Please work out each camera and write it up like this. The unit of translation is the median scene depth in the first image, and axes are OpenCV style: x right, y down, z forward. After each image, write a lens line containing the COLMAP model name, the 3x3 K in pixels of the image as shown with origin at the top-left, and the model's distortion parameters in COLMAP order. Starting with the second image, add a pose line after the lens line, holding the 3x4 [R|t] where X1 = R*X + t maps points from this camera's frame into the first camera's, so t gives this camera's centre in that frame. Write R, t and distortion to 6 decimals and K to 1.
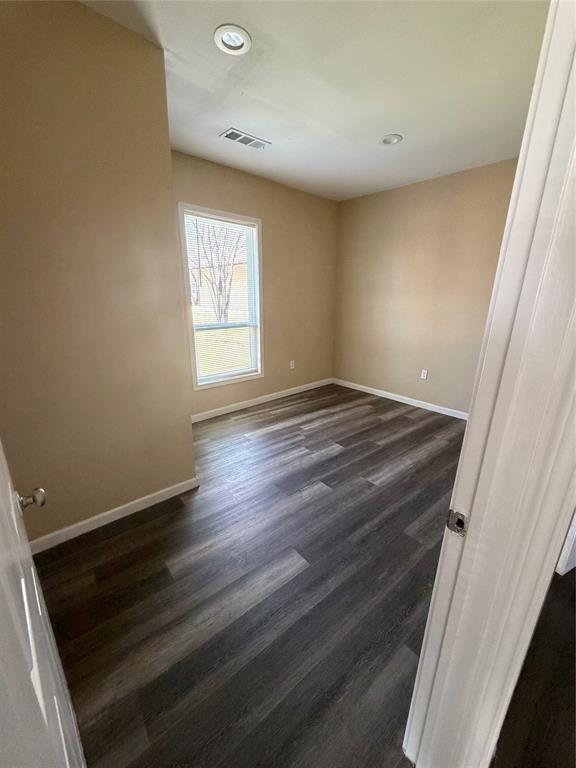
lens RADIAL K [[308.3, 0, 294.5], [0, 308.3, 379.6], [0, 0, 1]] dist [0.000118, 0.001153]
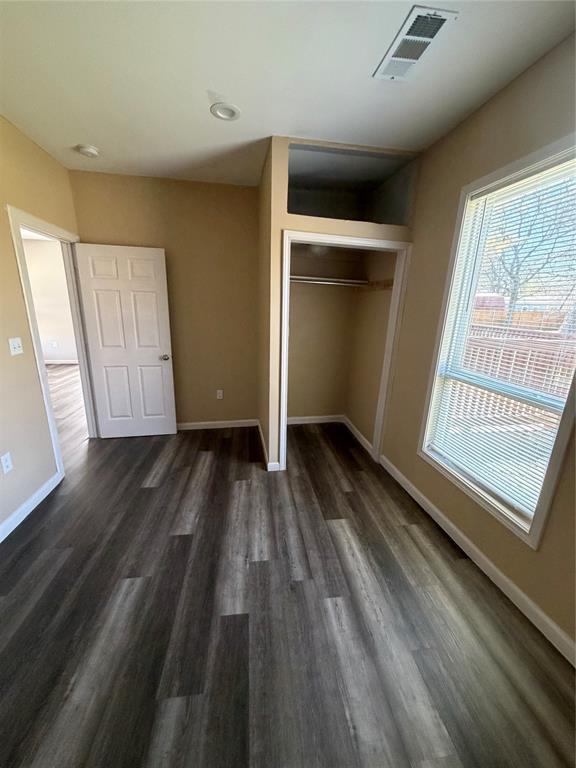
lens RADIAL K [[308.3, 0, 291.3], [0, 308.3, 390.0], [0, 0, 1]] dist [0.000118, 0.001153]
pose [[-0.542436, 0.197064, -0.816657, 0.470830], [-0.269649, 0.879822, 0.391412, -0.361039], [0.795646, 0.432527, -0.424109, 1.210699]]
